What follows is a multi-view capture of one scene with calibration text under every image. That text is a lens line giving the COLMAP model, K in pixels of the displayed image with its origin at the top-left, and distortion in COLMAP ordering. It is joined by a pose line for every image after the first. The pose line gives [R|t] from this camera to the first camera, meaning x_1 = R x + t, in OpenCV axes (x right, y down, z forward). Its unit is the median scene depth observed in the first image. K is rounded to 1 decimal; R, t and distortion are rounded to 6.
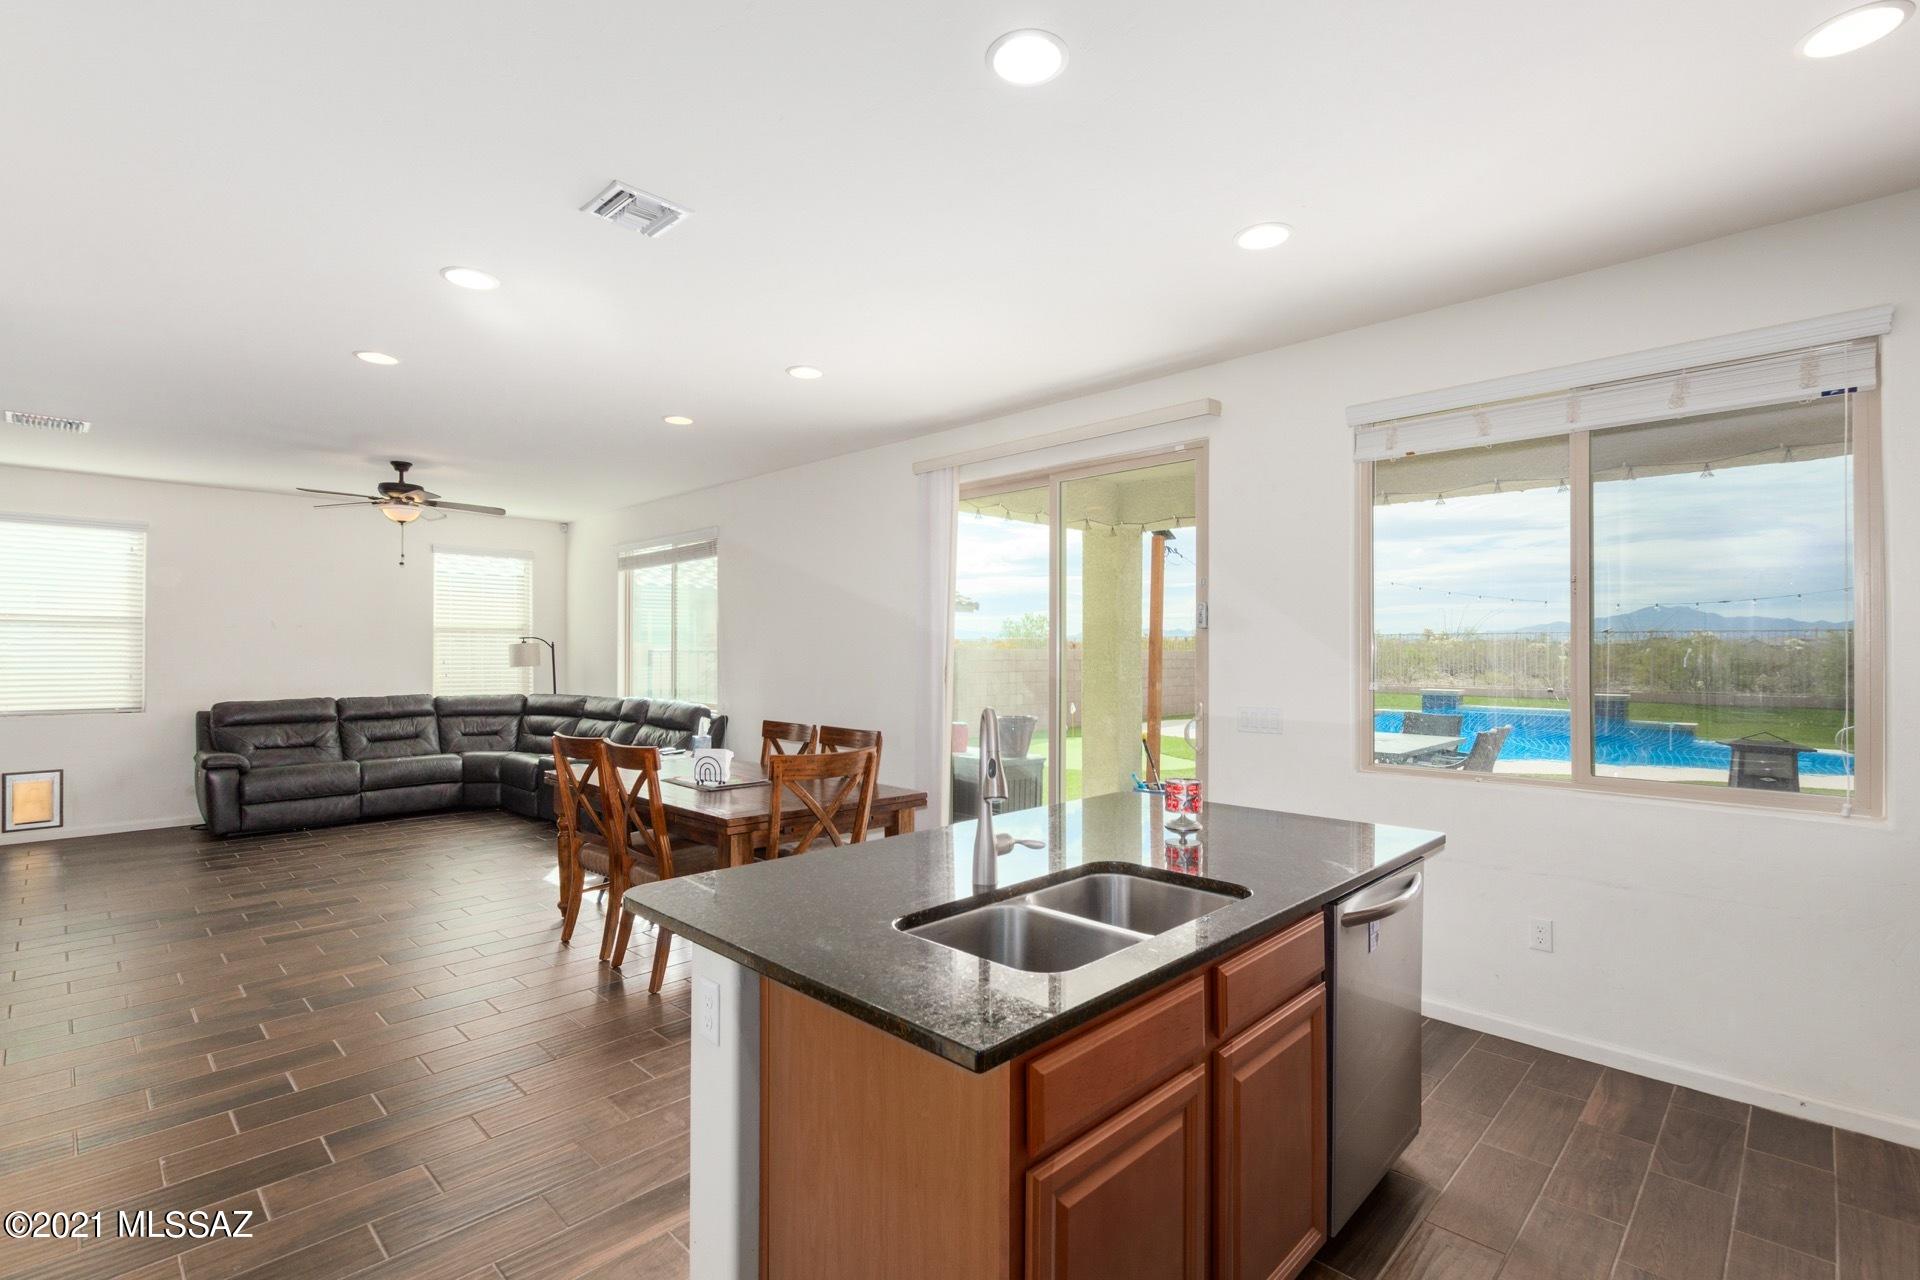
lens RADIAL K [[889.3, 0, 962.8], [0, 889.3, 640.1], [0, 0, 1]] dist [0.011092, -0.004029]
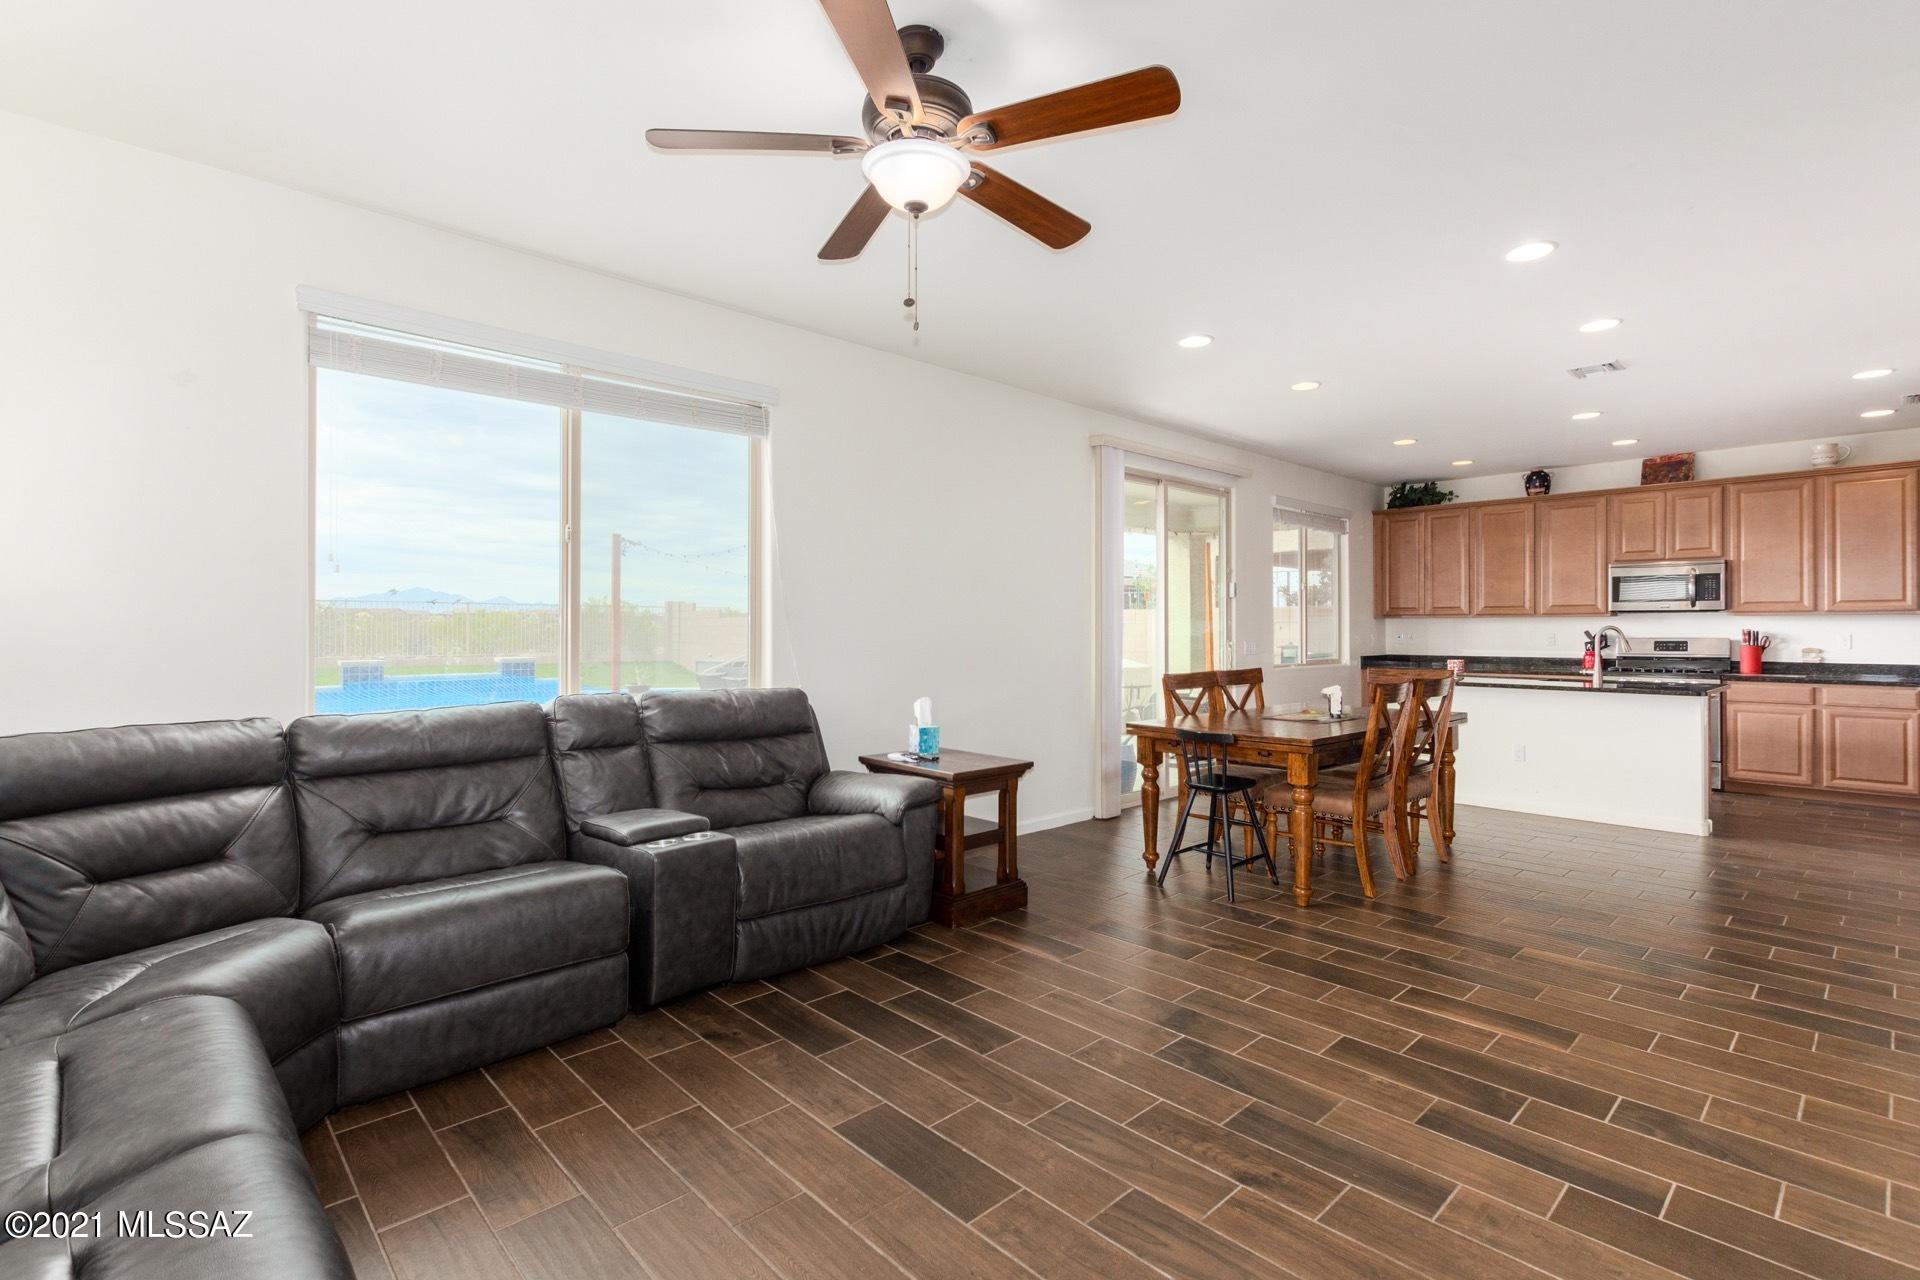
lens RADIAL K [[889.3, 0, 946.5], [0, 889.3, 631.8], [0, 0, 1]] dist [0.011092, -0.004029]
pose [[0.042416, -0.001288, 0.999099, -0.814369], [-0.010892, 0.999939, 0.001752, 0.029767], [-0.999041, -0.010956, 0.042399, 0.807648]]
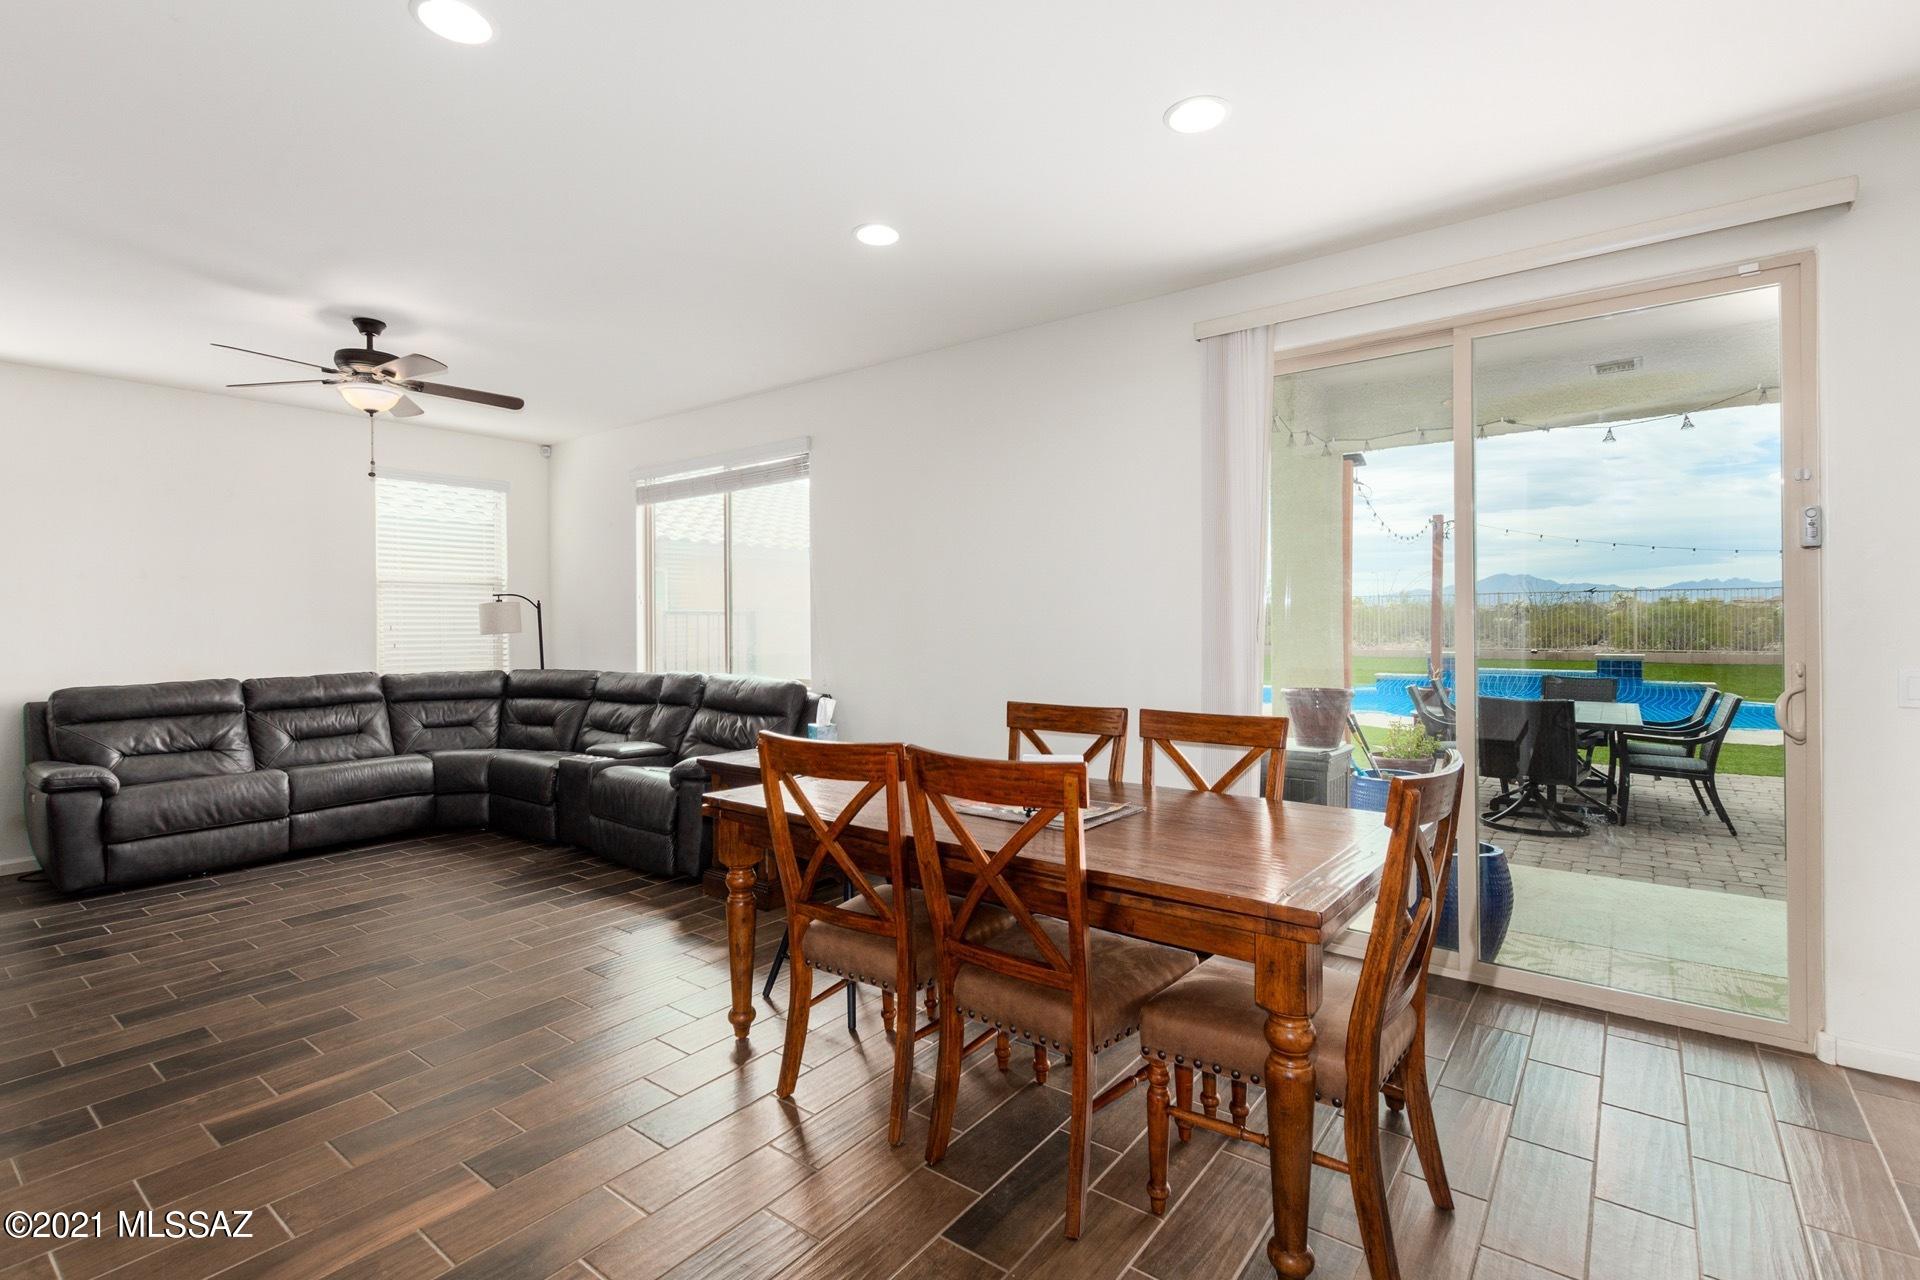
lens RADIAL K [[889.3, 0, 950.4], [0, 889.3, 620.4], [0, 0, 1]] dist [0.011092, -0.004029]
pose [[0.993318, -0.008892, 0.115069, -0.234034], [0.007652, 0.999908, 0.011210, 0.015314], [-0.115158, -0.010255, 0.993294, 0.244634]]
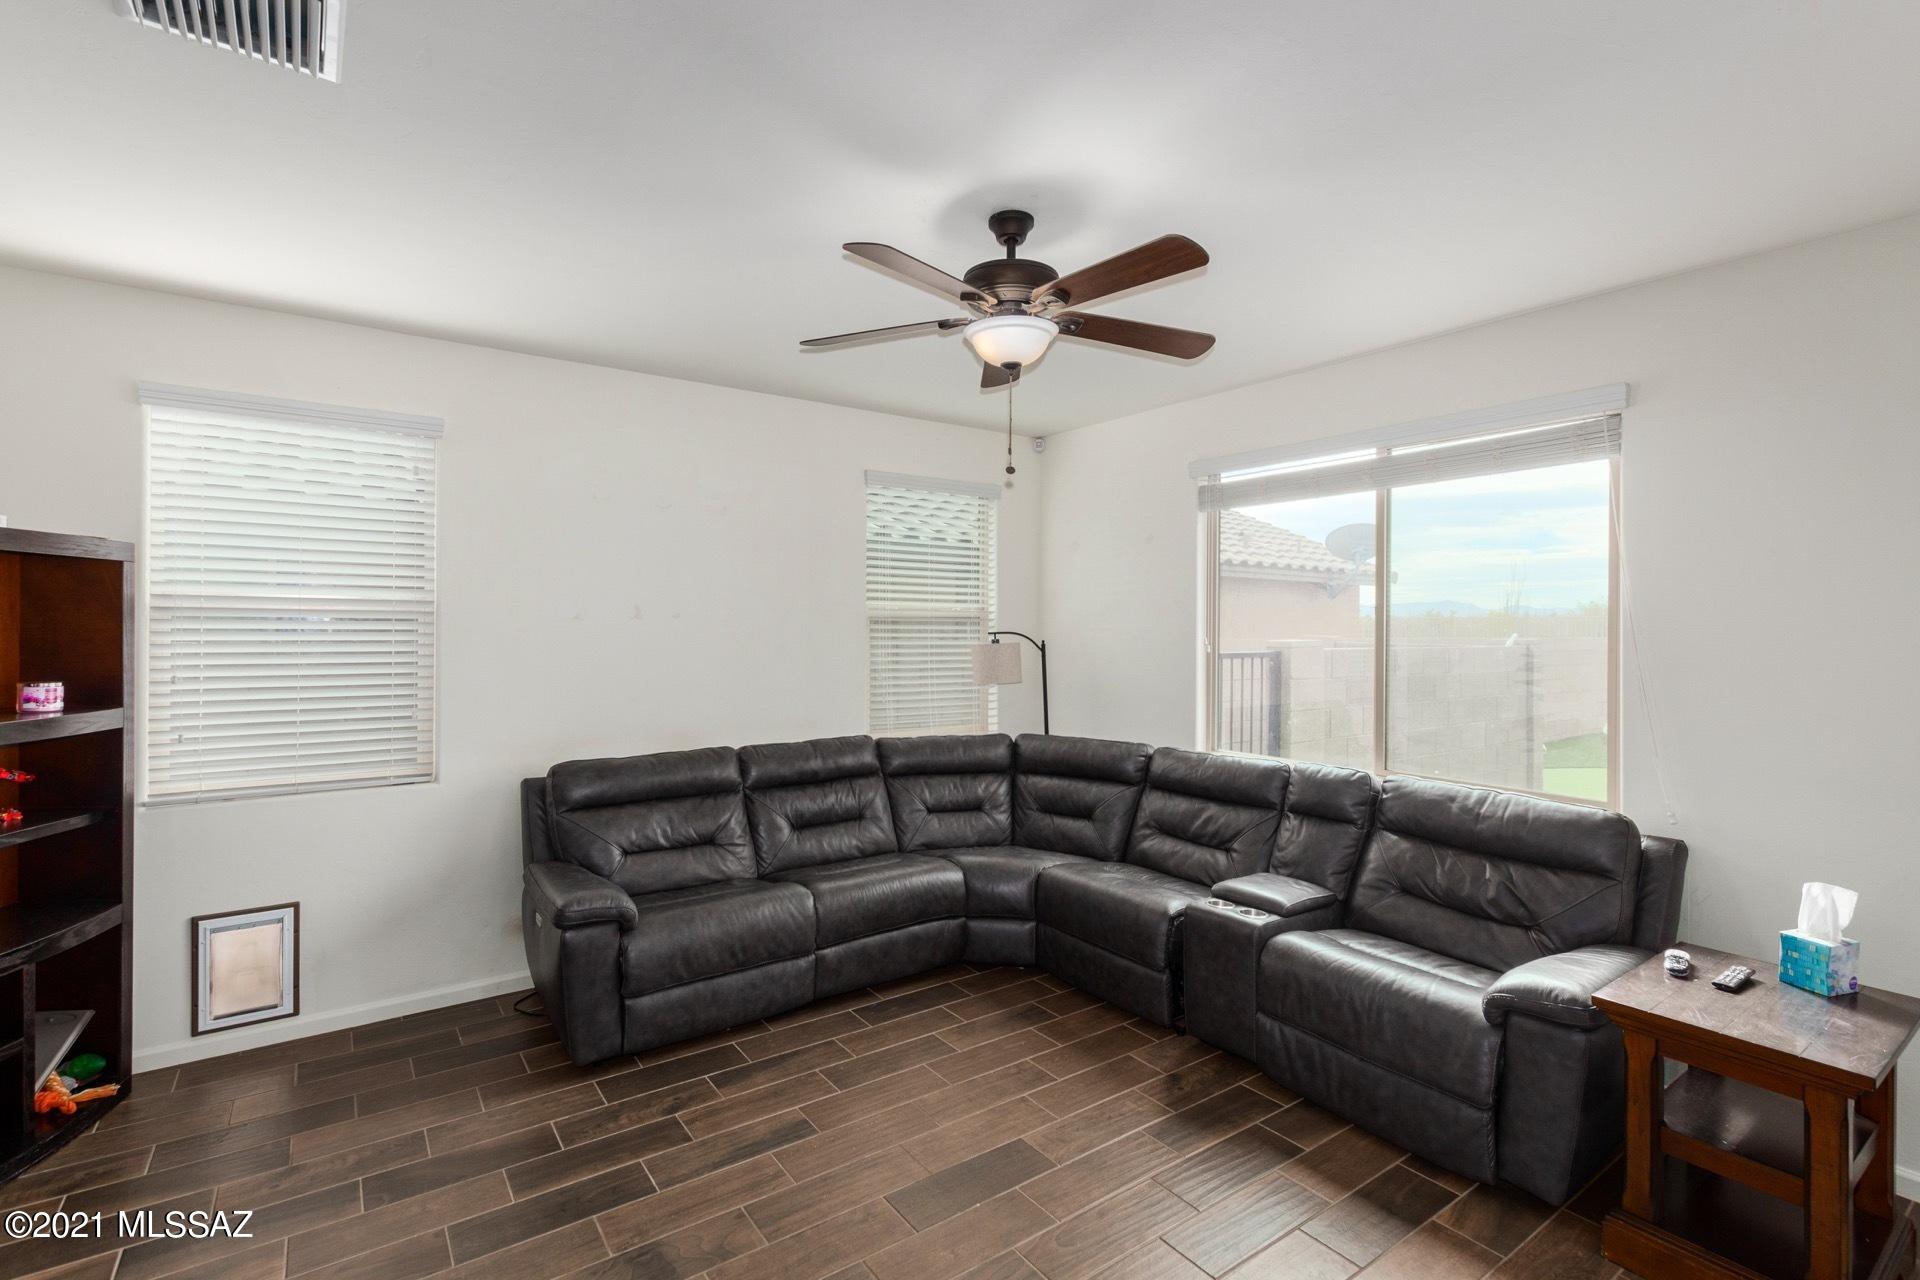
lens RADIAL K [[889.3, 0, 961.9], [0, 889.3, 628.5], [0, 0, 1]] dist [0.011092, -0.004029]
pose [[0.985465, 0.006793, -0.169745, -0.484654], [-0.004566, 0.999898, 0.013509, -0.015790], [0.169819, -0.012537, 0.985395, 0.499238]]
